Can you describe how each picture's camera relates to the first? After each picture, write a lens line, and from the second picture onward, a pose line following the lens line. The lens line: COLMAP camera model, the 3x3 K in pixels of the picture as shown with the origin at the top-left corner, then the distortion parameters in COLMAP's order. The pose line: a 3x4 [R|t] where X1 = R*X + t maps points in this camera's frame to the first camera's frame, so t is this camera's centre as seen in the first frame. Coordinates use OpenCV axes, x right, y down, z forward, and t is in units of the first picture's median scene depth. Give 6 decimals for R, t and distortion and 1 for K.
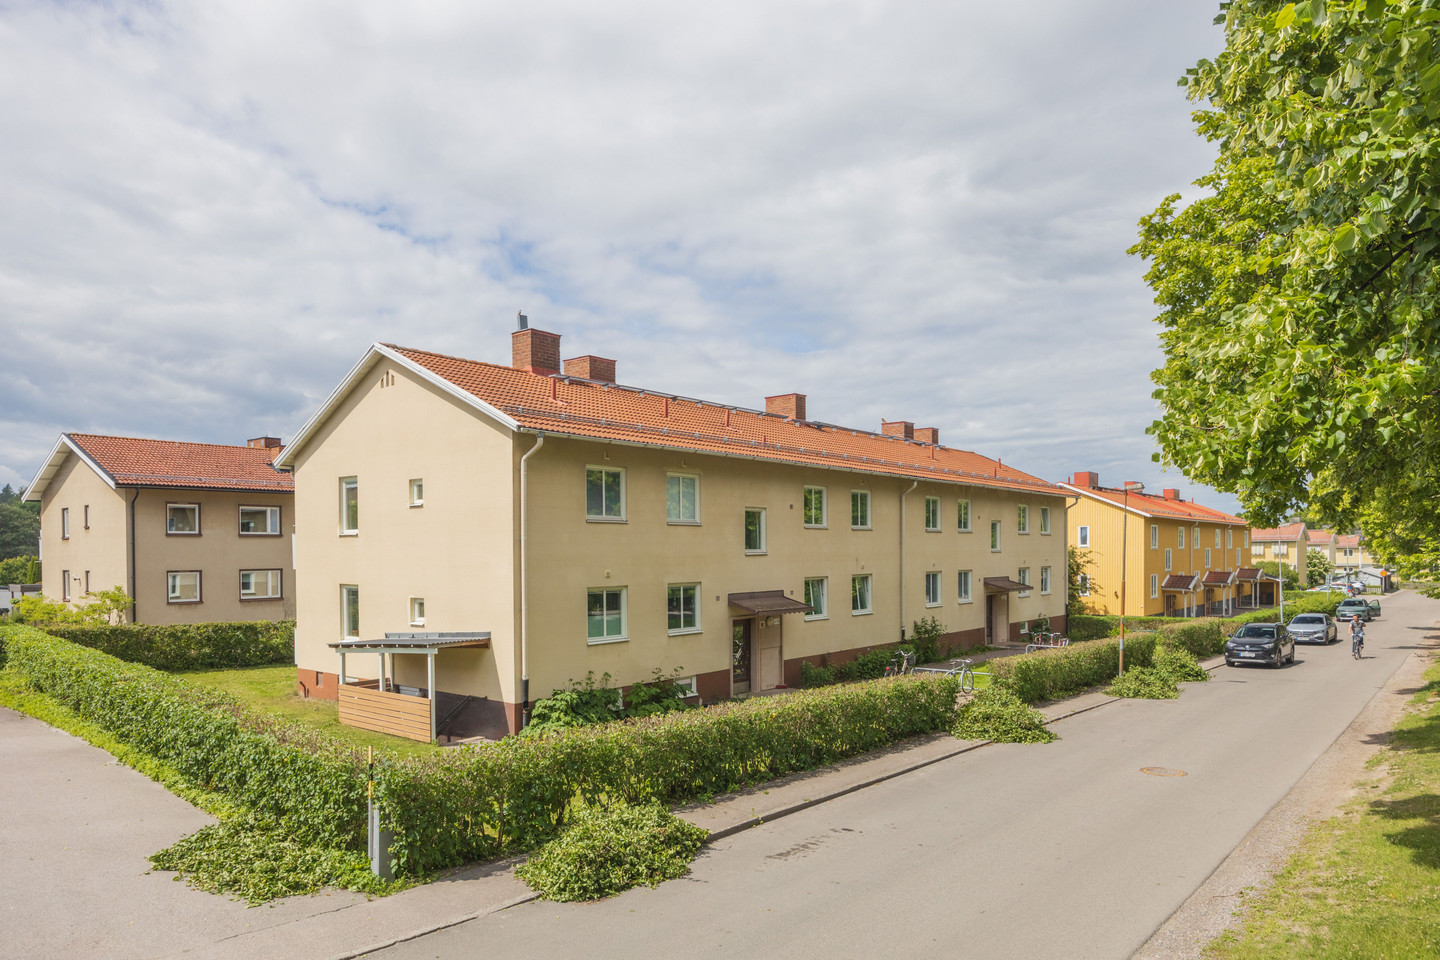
lens RADIAL K [[913.9, 0, 716.9], [0, 913.9, 589.5], [0, 0, 1]] dist [-0.004460, -0.000973]
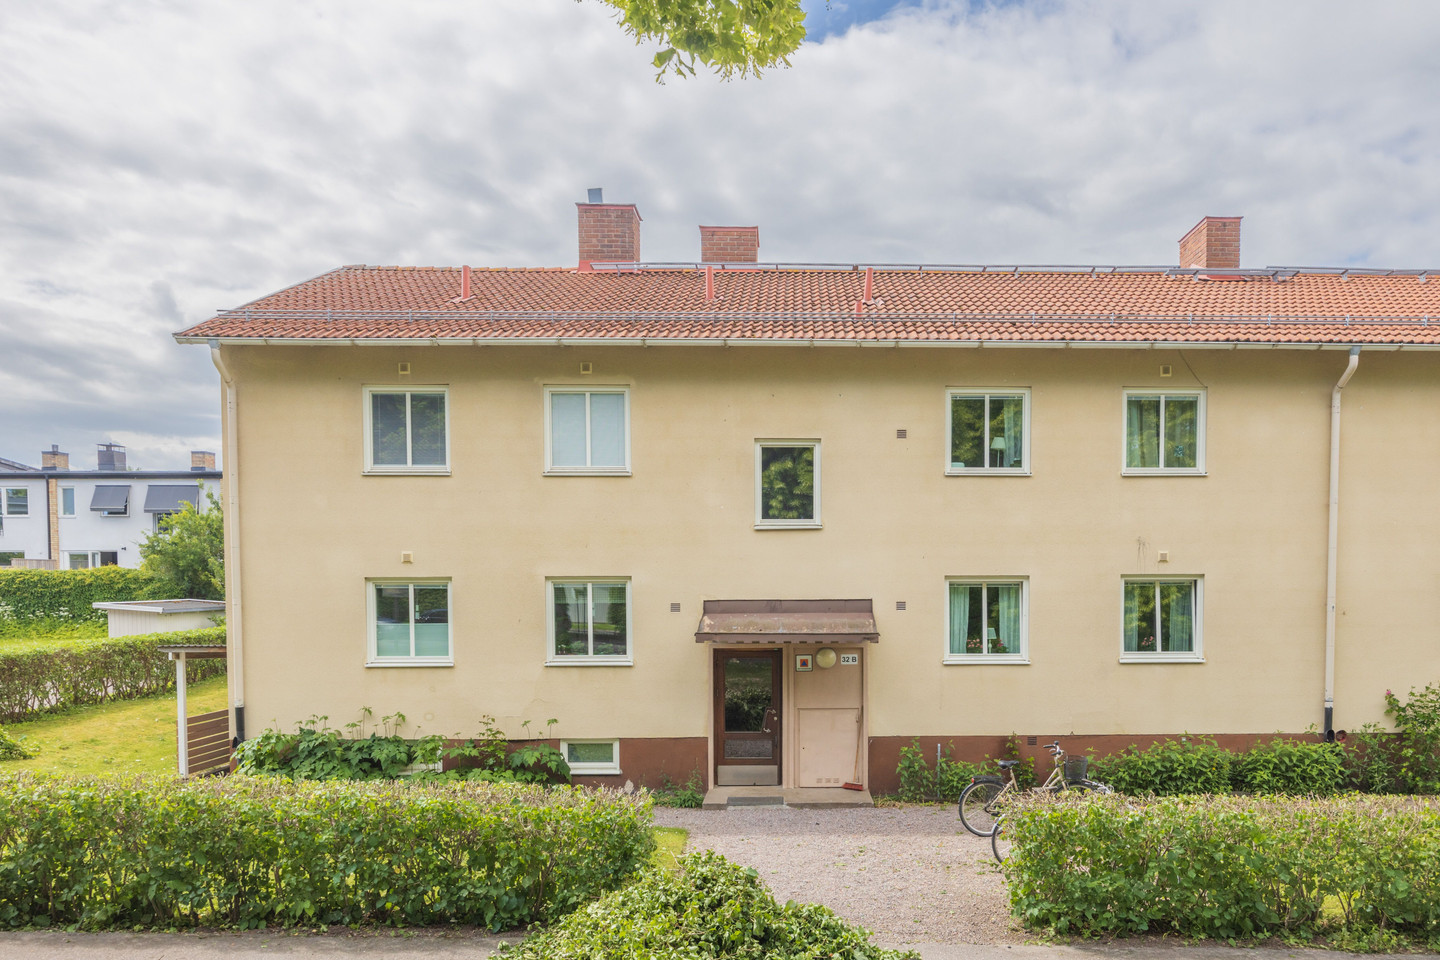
lens RADIAL K [[1052.5, 0, 722.2], [0, 1052.5, 653.6], [0, 0, 1]] dist [0.005959, 0.000398]
pose [[0.668068, 0.058593, -0.741790, 0.470903], [-0.034989, 0.998266, 0.047340, 0.006151], [0.743278, -0.005672, 0.668959, 0.563598]]
